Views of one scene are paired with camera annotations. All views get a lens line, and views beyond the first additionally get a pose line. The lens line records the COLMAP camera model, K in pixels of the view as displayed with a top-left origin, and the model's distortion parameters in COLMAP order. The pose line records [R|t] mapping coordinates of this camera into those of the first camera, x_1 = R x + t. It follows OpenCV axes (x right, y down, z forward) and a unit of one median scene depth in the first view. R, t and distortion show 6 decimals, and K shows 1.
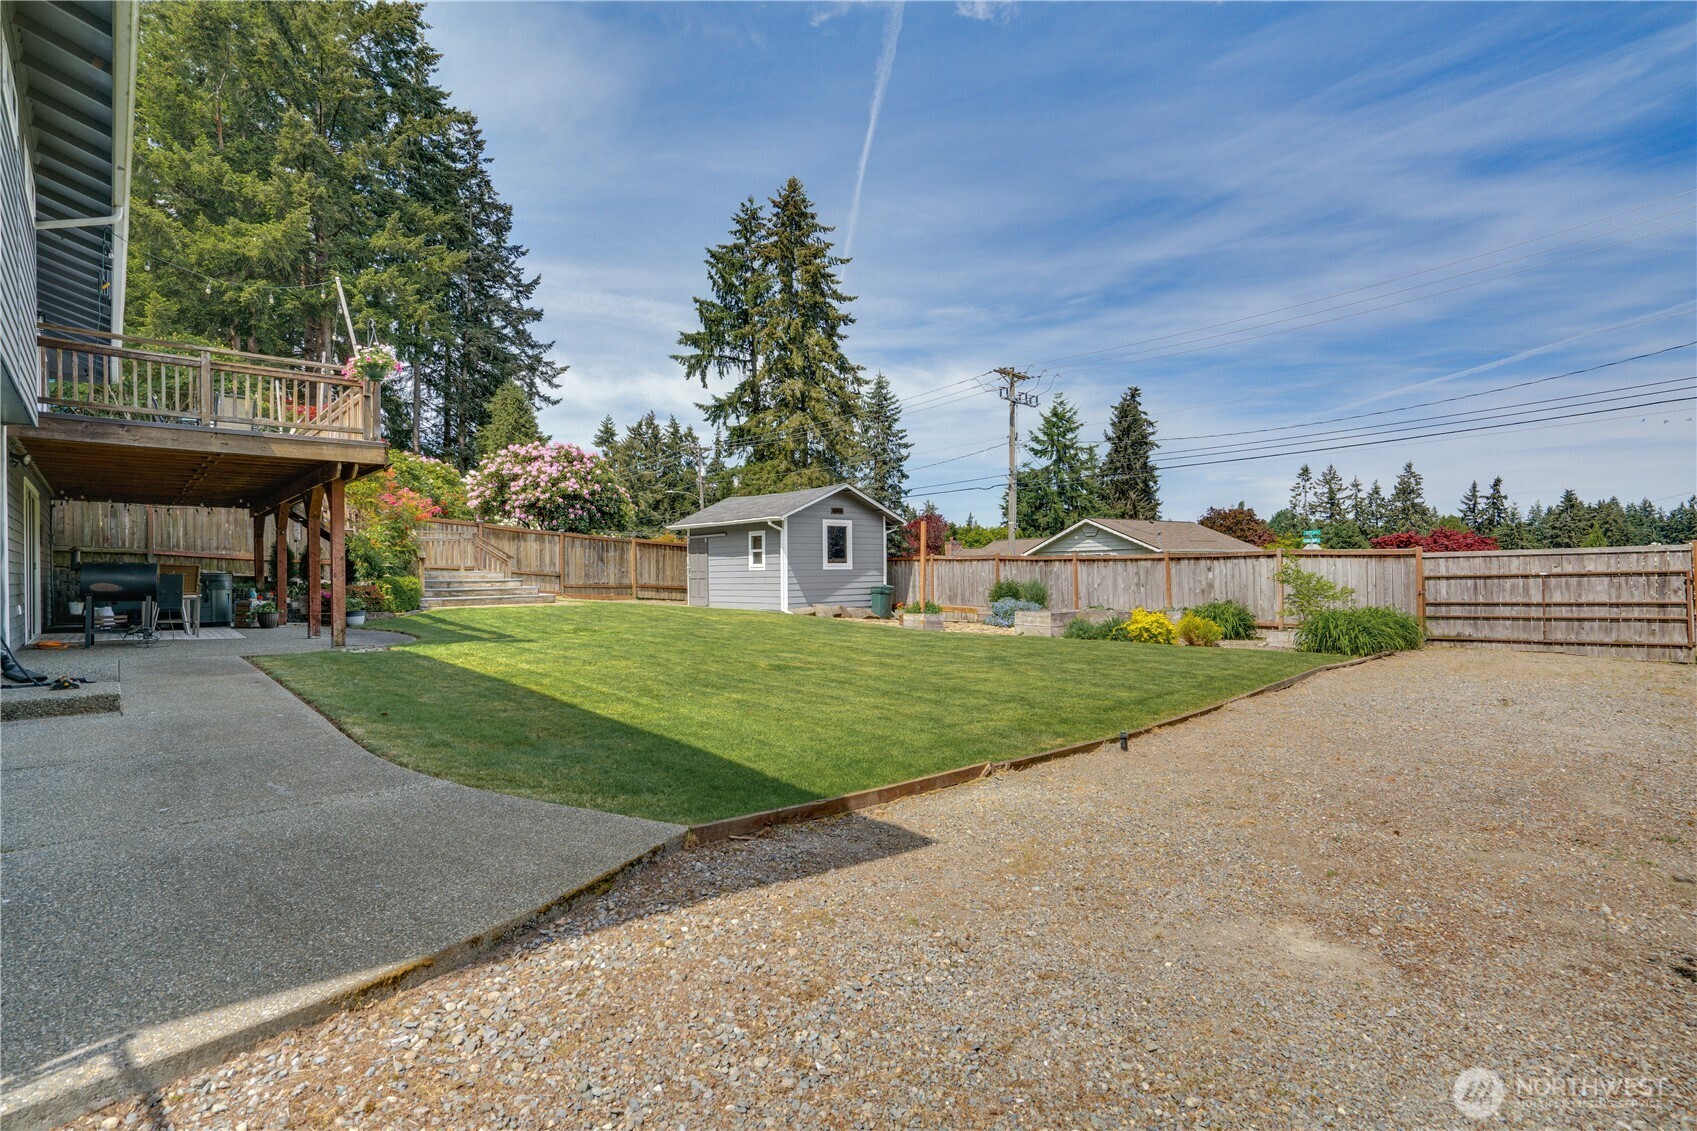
lens RADIAL K [[853.9, 0, 838.5], [0, 853.9, 564.0], [0, 0, 1]] dist [-0.002373, 0.001449]
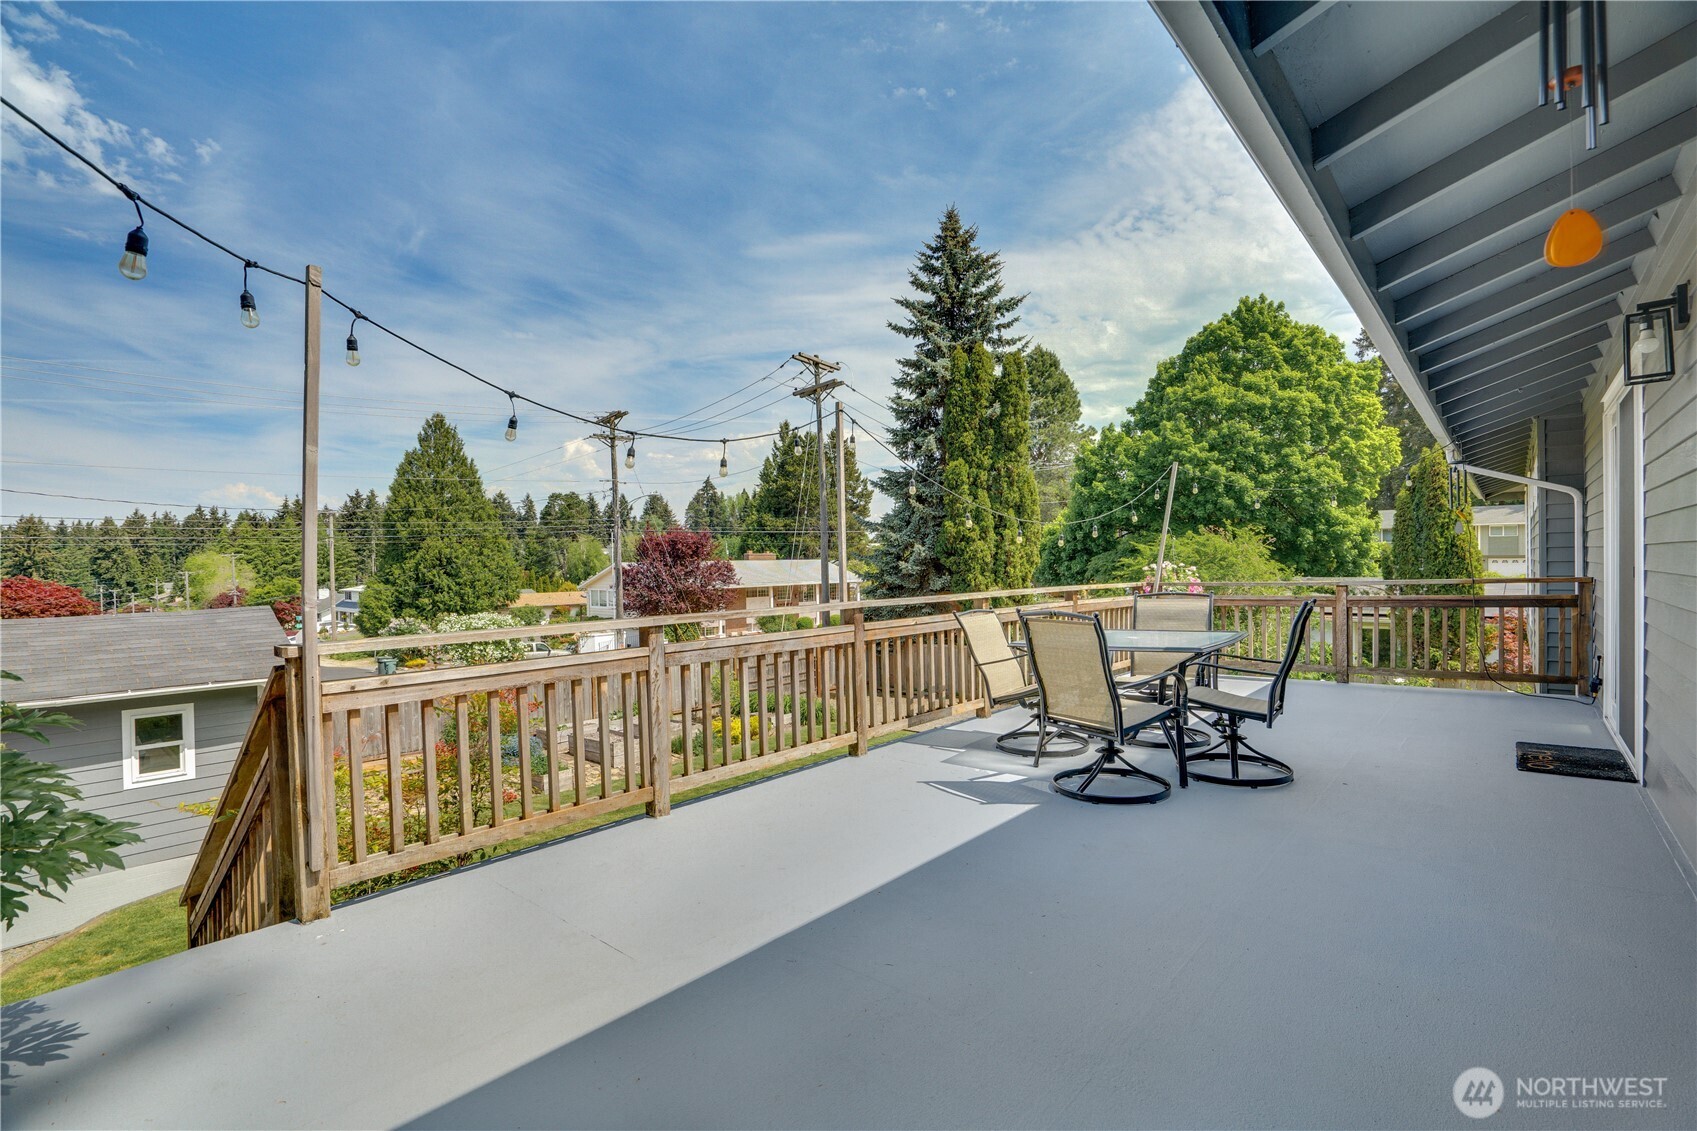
lens RADIAL K [[782.0, 0, 848.5], [0, 782.0, 565.5], [0, 0, 1]] dist [-0.001520, -0.000310]
pose [[-0.103288, 0.015451, 0.994532, -0.213074], [0.005417, 0.999873, -0.014972, -0.040198], [-0.994637, 0.003841, -0.103358, 0.226974]]
